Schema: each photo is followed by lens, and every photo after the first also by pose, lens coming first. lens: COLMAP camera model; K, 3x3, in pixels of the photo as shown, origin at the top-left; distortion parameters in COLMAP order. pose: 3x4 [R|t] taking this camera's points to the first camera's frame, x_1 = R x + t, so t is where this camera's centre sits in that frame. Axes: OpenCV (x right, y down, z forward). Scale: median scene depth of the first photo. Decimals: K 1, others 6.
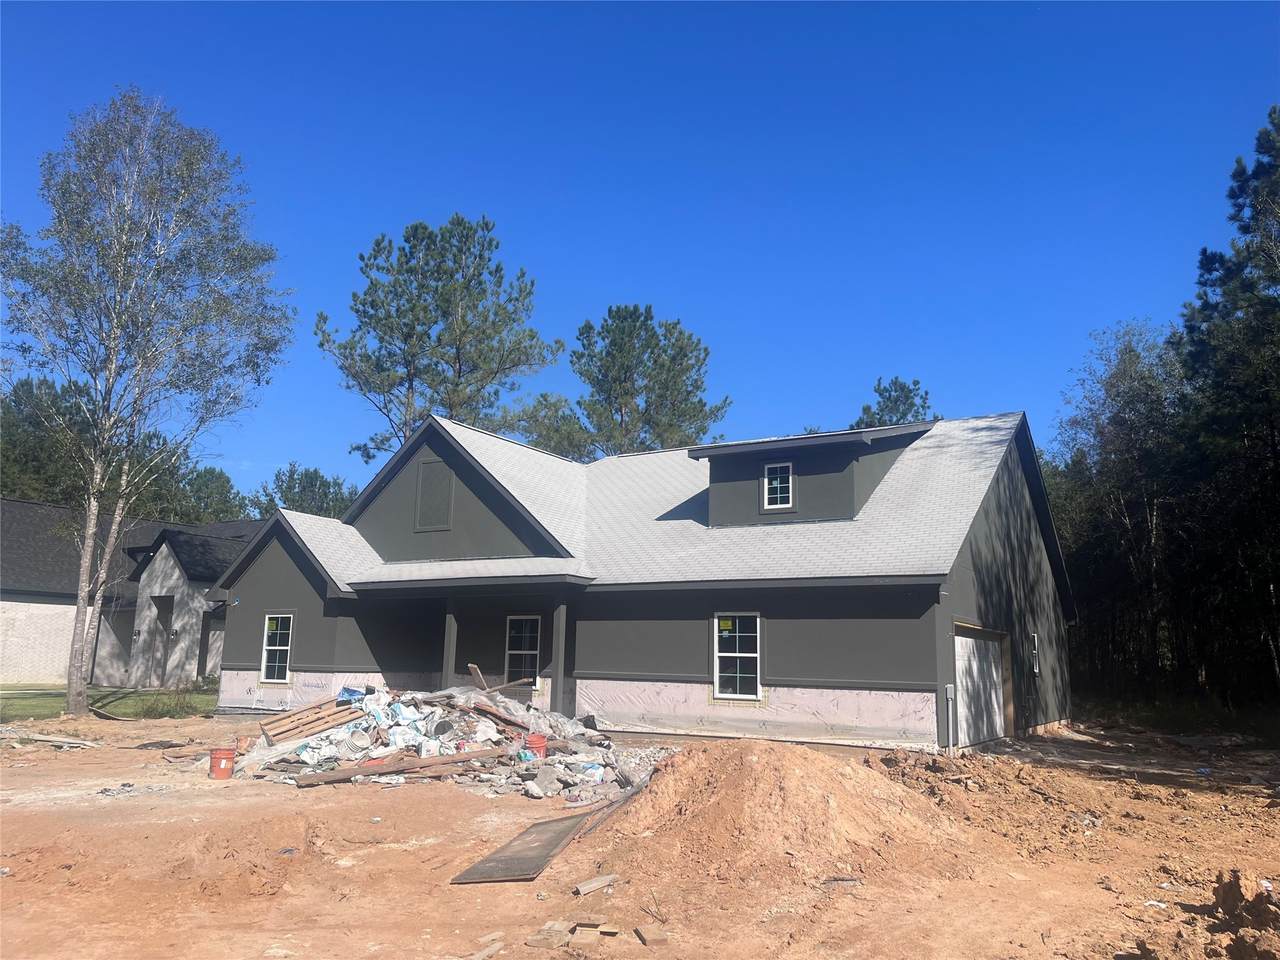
lens RADIAL K [[986.5, 0, 641.0], [0, 986.5, 498.8], [0, 0, 1]] dist [0.053603, -0.113963]
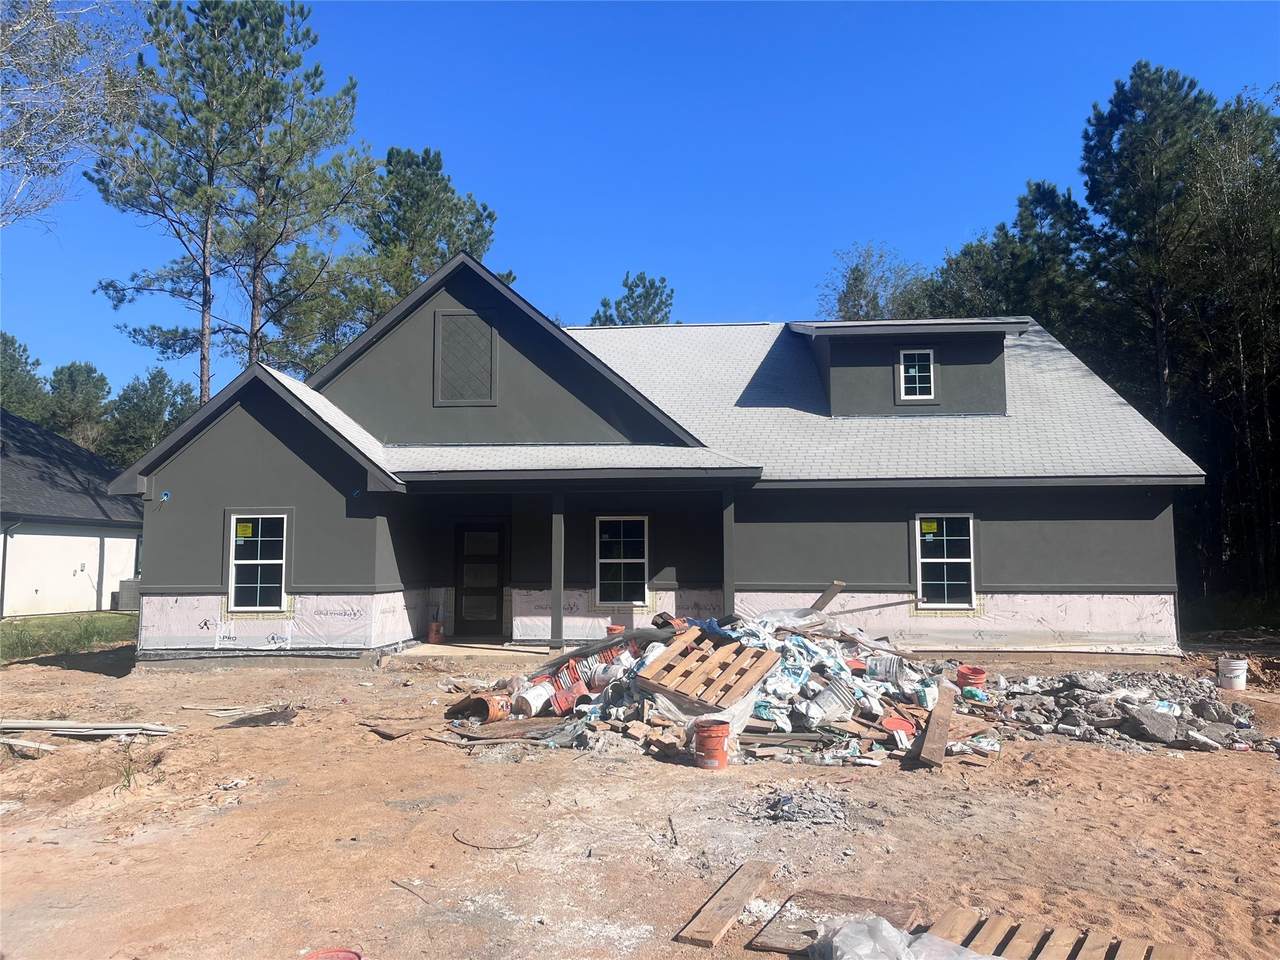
lens RADIAL K [[1024.1, 0, 640.0], [0, 1024.1, 480.0], [0, 0, 1]] dist [0.026102, 0.001498]
pose [[0.893502, 0.016971, 0.448739, -0.449376], [-0.052597, 0.996363, 0.067046, 0.029570], [-0.445969, -0.083508, 0.891144, 0.236324]]
